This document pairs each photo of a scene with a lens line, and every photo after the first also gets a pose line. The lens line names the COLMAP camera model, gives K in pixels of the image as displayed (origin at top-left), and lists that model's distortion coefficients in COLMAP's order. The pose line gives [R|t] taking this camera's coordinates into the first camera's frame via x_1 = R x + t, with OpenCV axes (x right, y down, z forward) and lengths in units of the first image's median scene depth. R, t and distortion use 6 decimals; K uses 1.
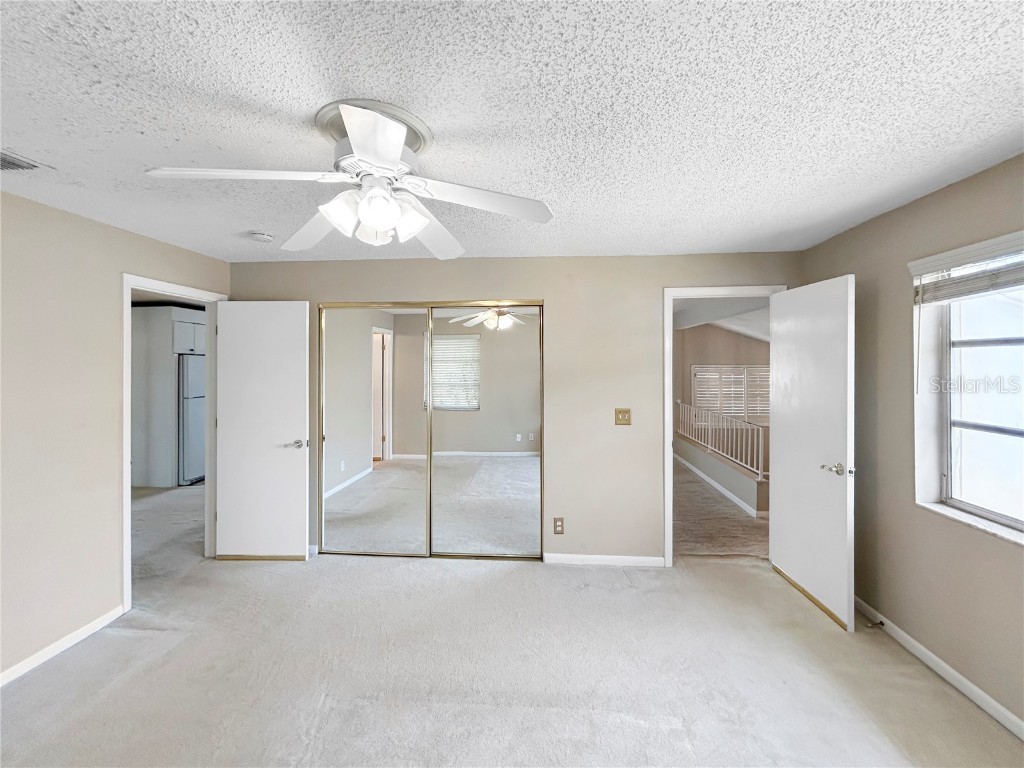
lens RADIAL K [[424.3, 0, 515.5], [0, 424.3, 360.5], [0, 0, 1]] dist [0.000827, 0.000363]
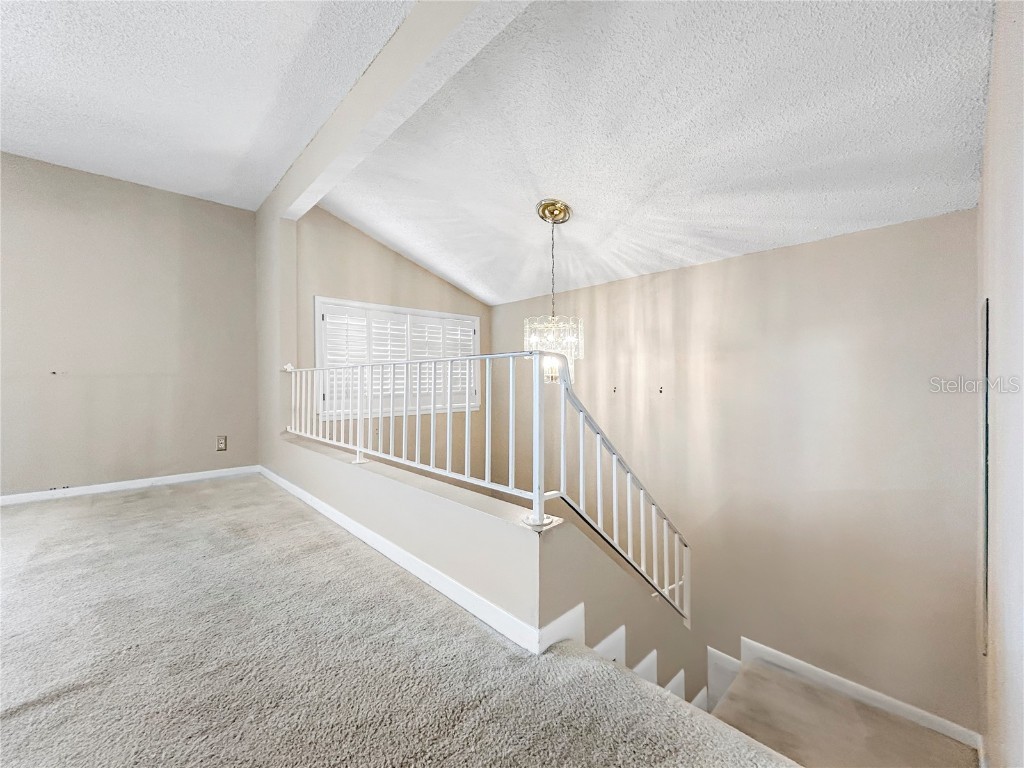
lens RADIAL K [[424.3, 0, 515.5], [0, 424.3, 360.5], [0, 0, 1]] dist [0.000827, 0.000363]
pose [[0.671642, 0.029441, 0.740291, 0.416553], [0.003570, 0.999070, -0.042972, 0.225466], [-0.740868, 0.031505, 0.670912, 1.011053]]
